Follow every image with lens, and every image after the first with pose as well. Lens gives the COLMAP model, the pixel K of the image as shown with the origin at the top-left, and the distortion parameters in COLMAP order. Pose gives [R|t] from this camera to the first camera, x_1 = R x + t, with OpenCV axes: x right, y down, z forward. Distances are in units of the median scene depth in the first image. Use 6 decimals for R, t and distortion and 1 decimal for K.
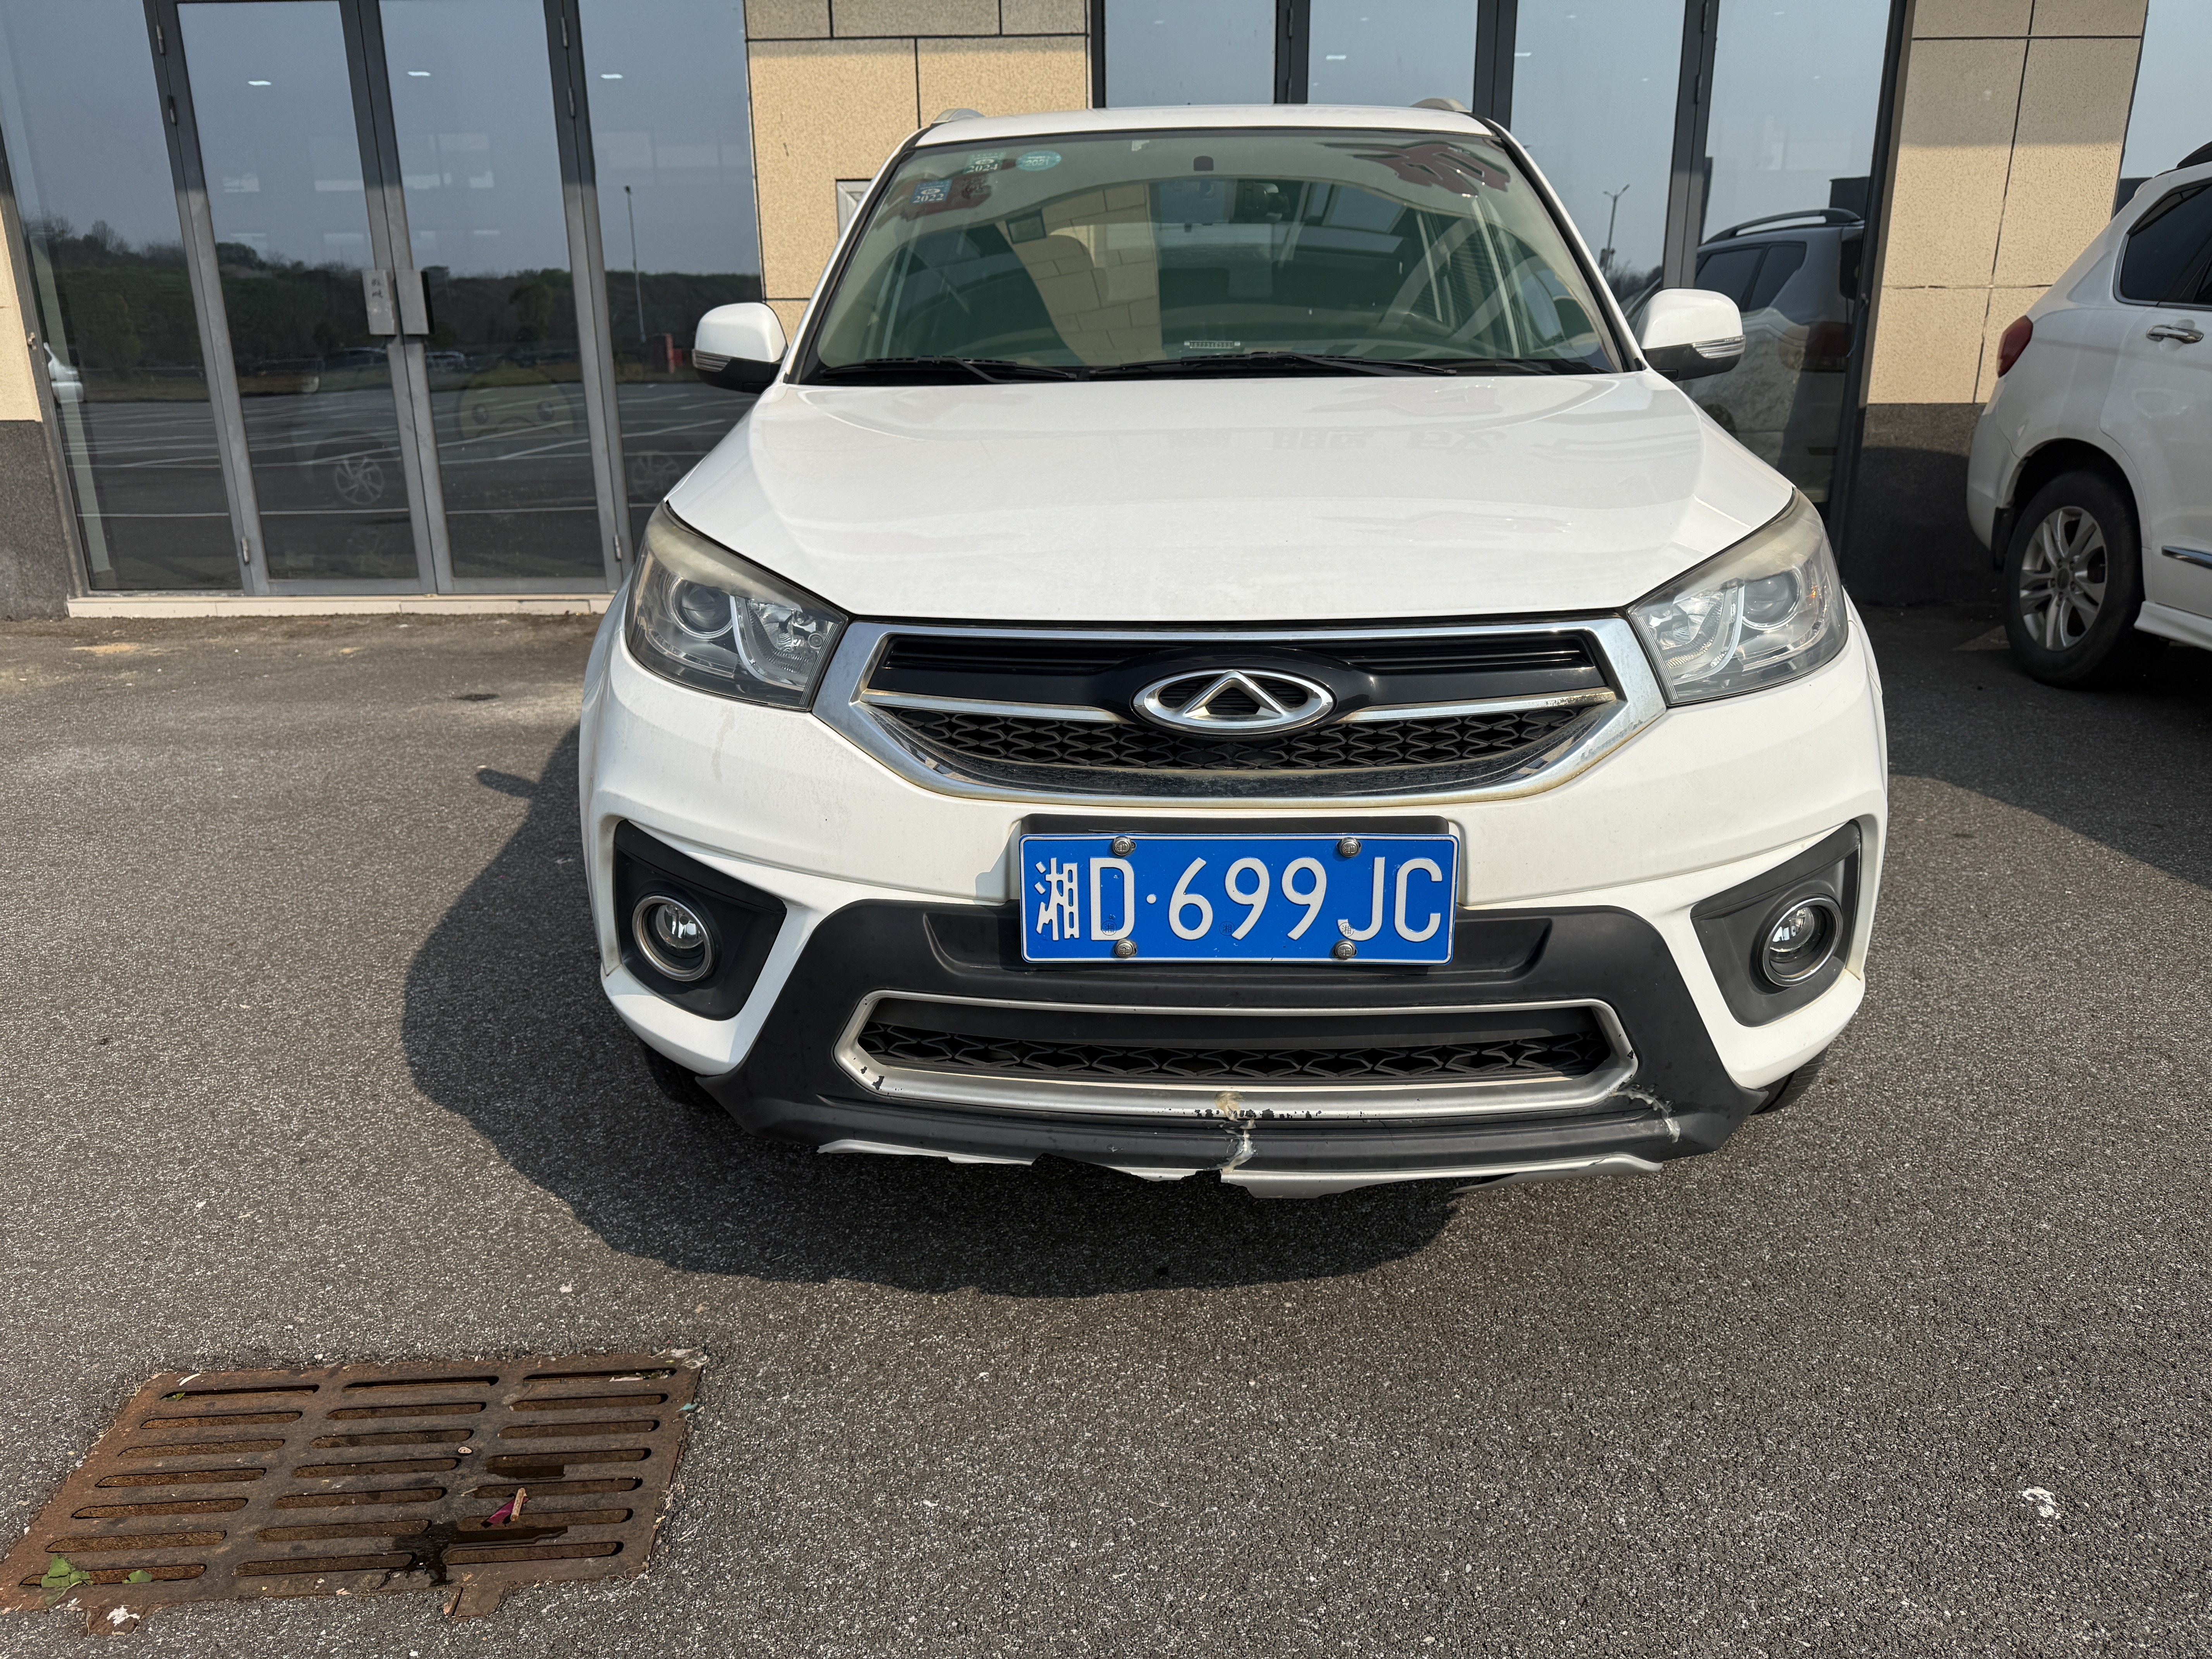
lens RADIAL K [[1554.8, 0, 1106.0], [0, 1554.8, 829.5], [0, 0, 1]] dist [0.112818, -0.220854]
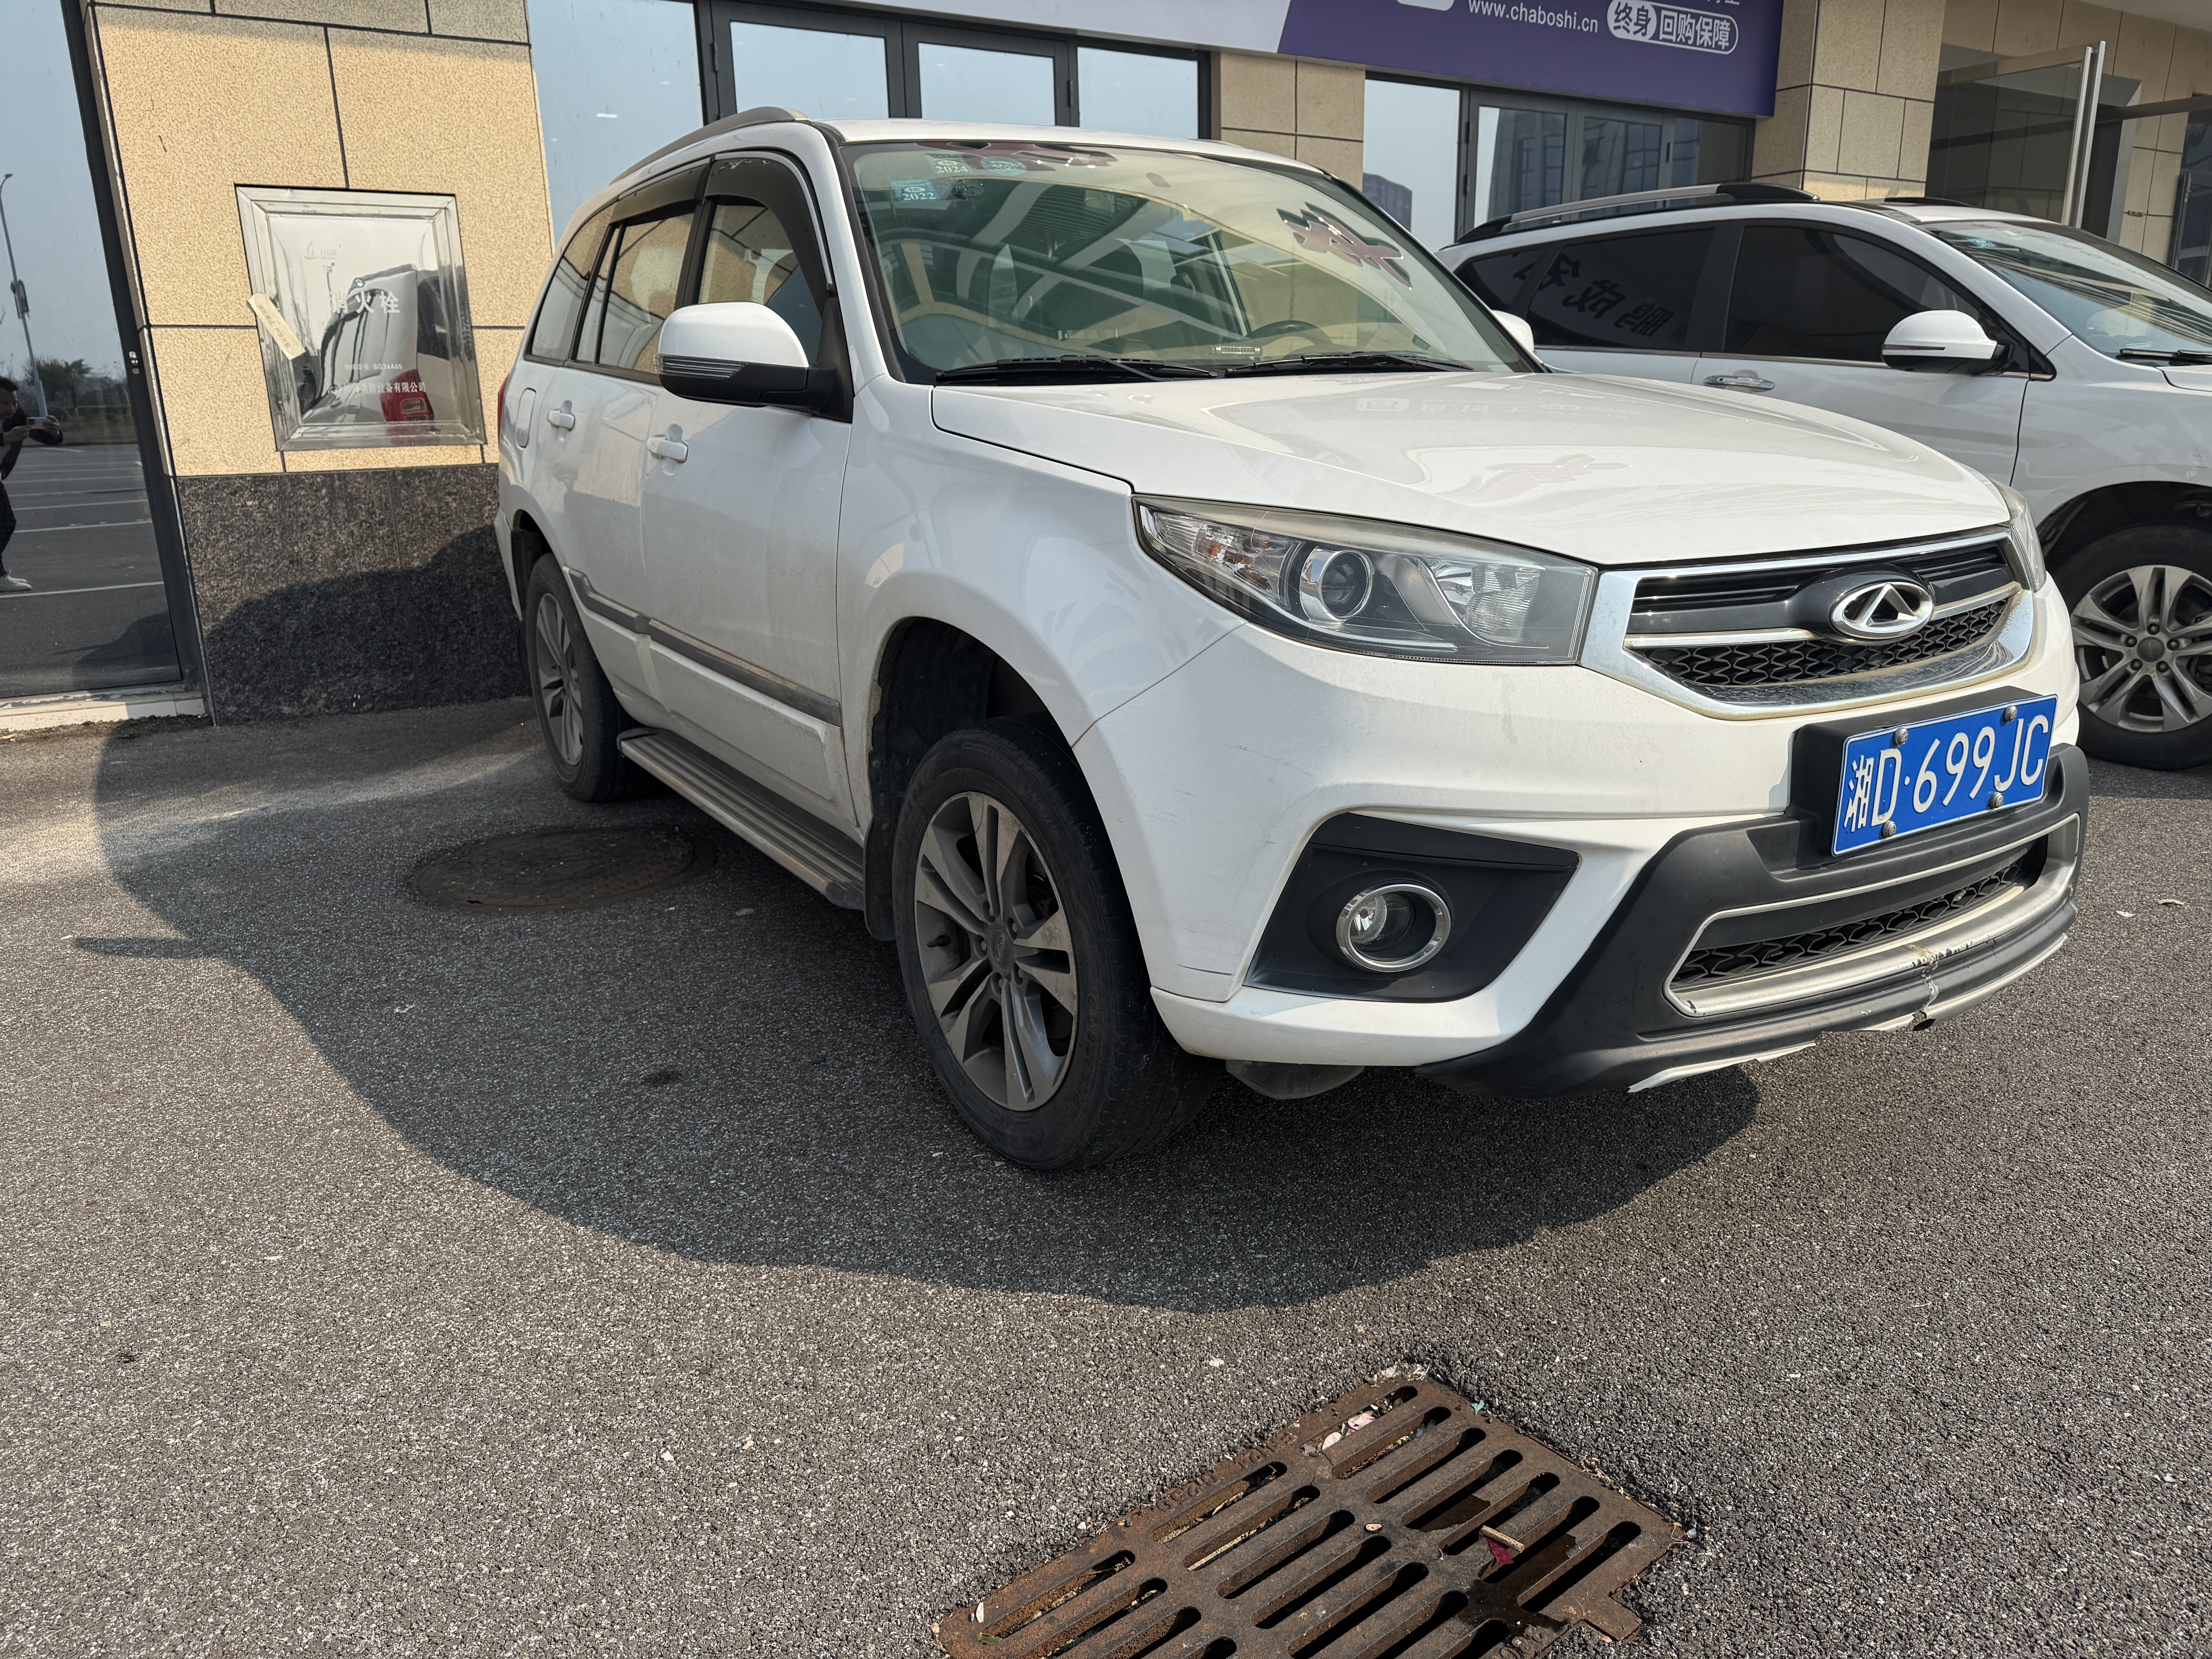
lens RADIAL K [[1570.1, 0, 1106.0], [0, 1570.1, 829.5], [0, 0, 1]] dist [0.003927, -0.003922]
pose [[0.826661, -0.156936, 0.540373, -1.037743], [0.176761, 0.984133, 0.015404, -0.040489], [-0.534217, 0.082783, 0.841284, 0.323118]]
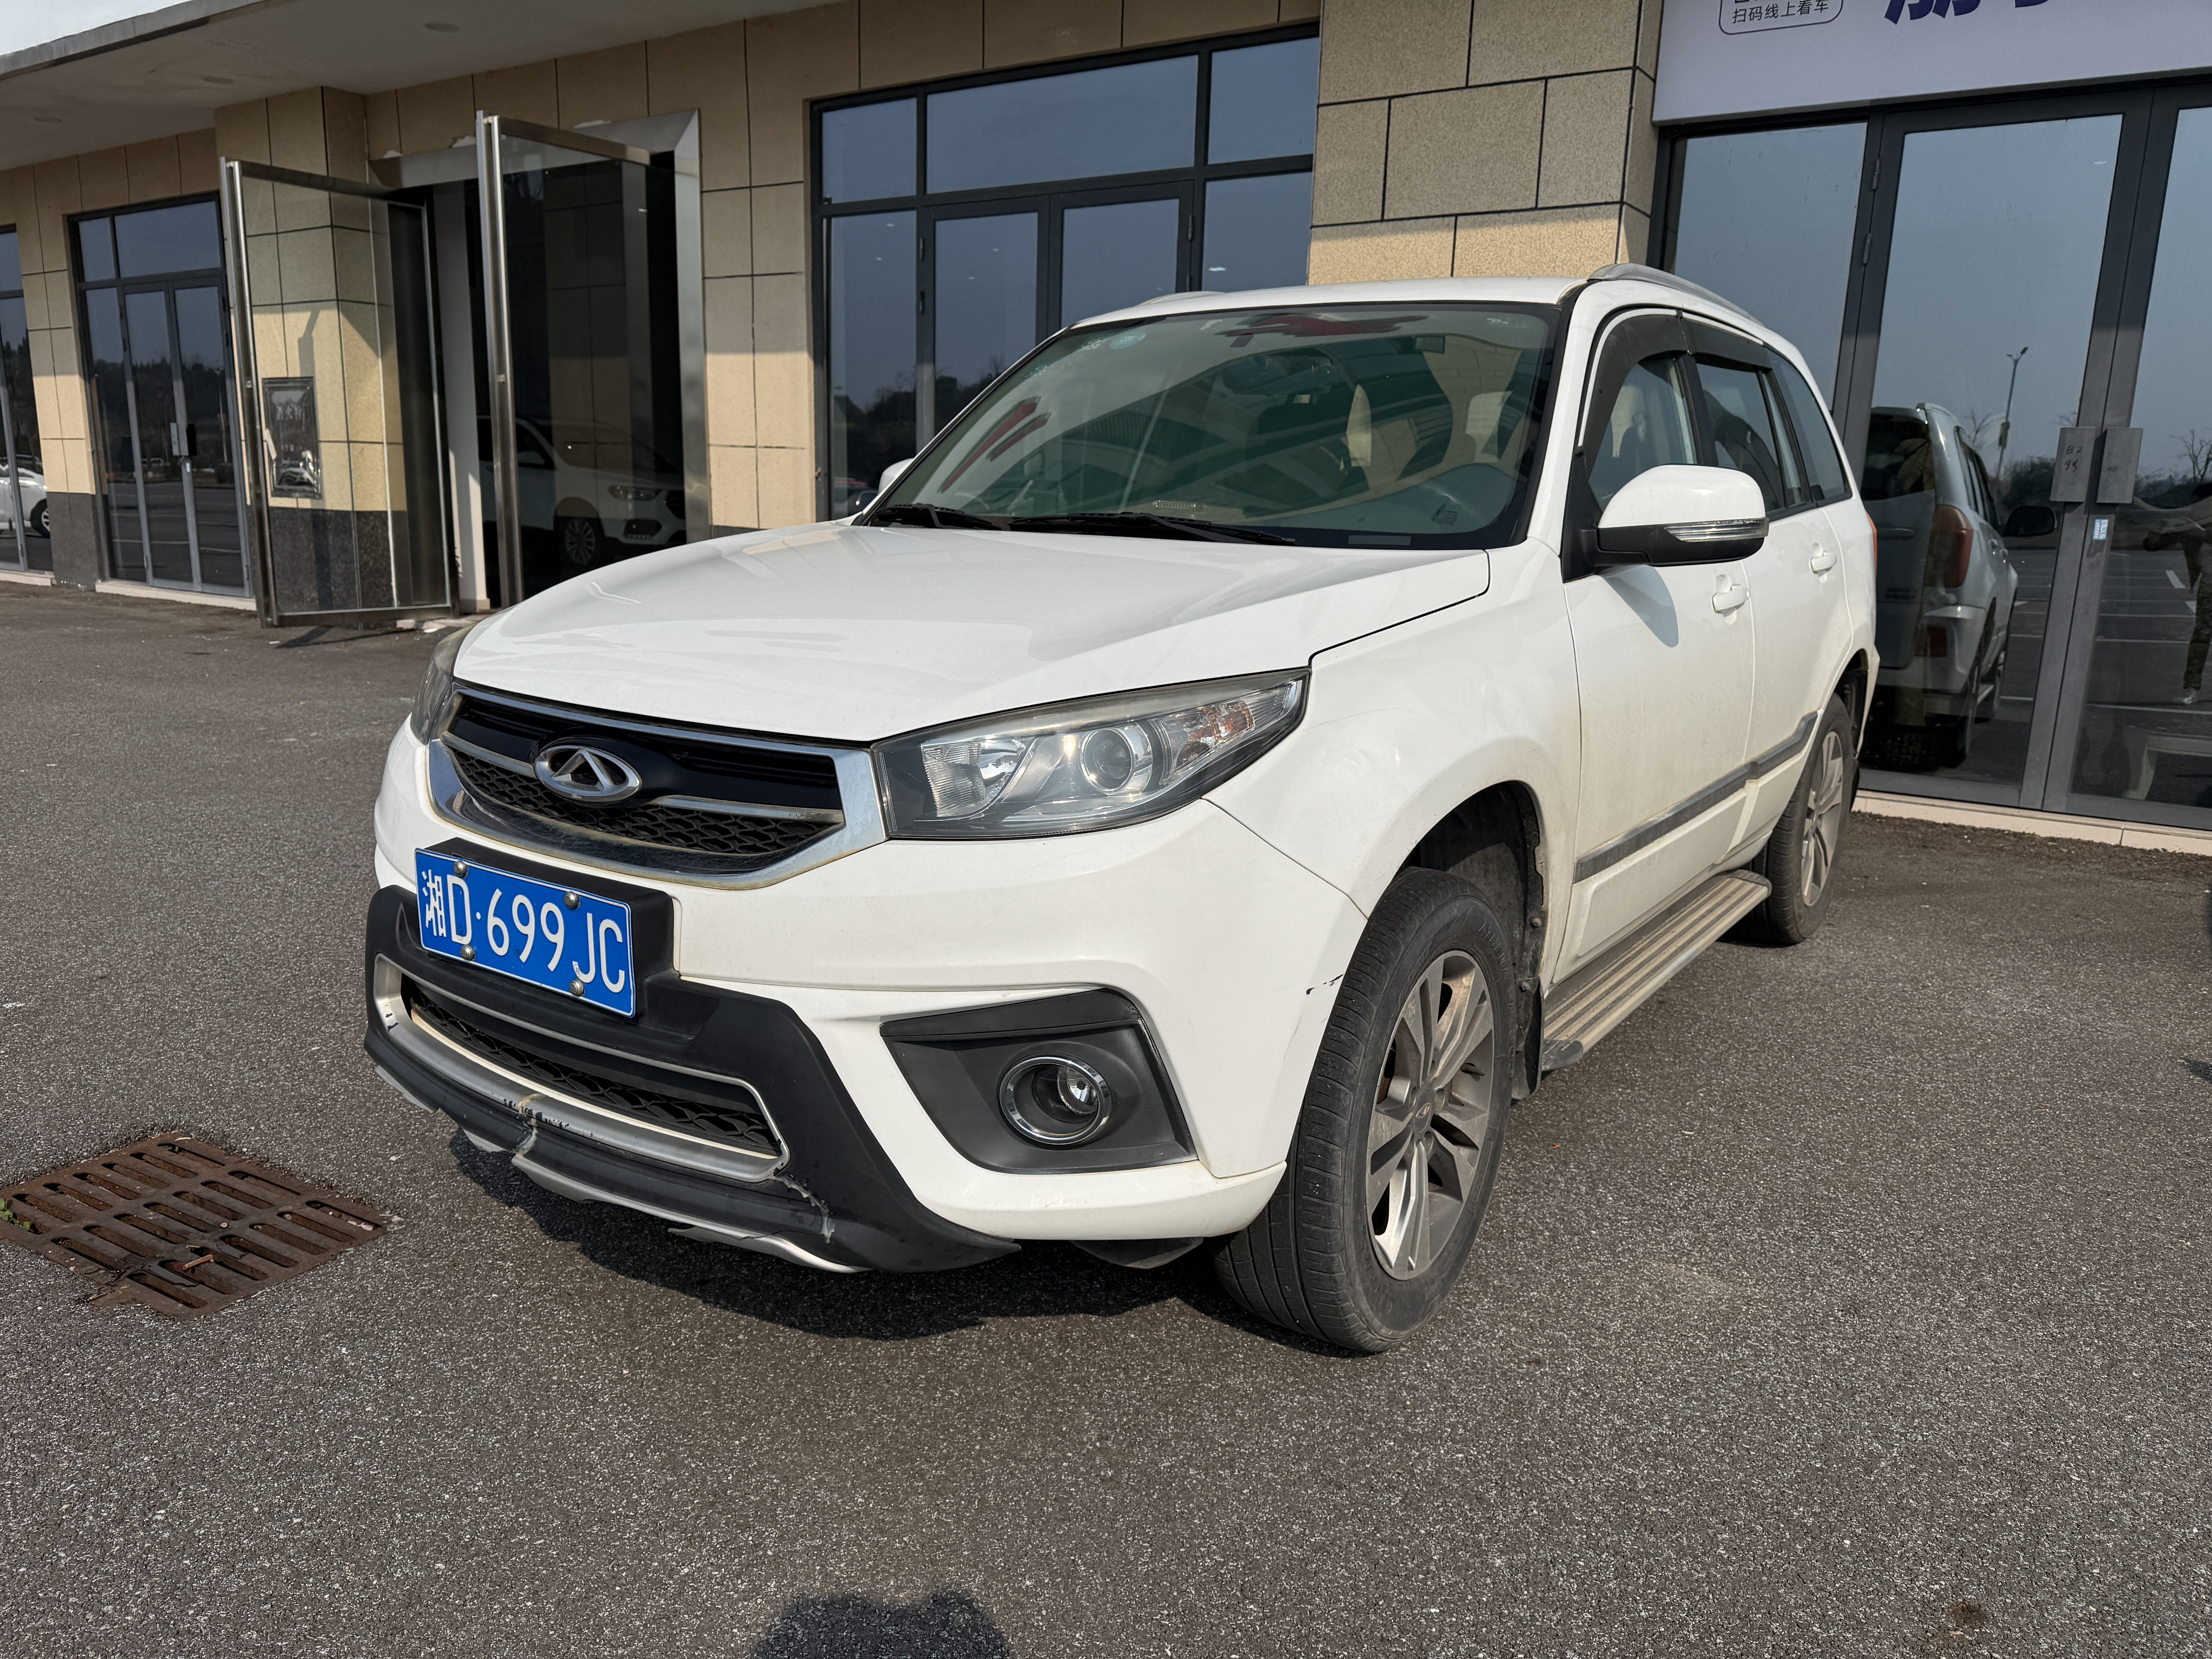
lens RADIAL K [[1554.8, 0, 1106.0], [0, 1554.8, 829.5], [0, 0, 1]] dist [0.112818, -0.220854]
pose [[0.832782, 0.152504, -0.532181, 1.055147], [-0.199850, 0.979300, -0.032103, -0.079298], [0.516270, 0.133091, 0.846022, 0.169841]]
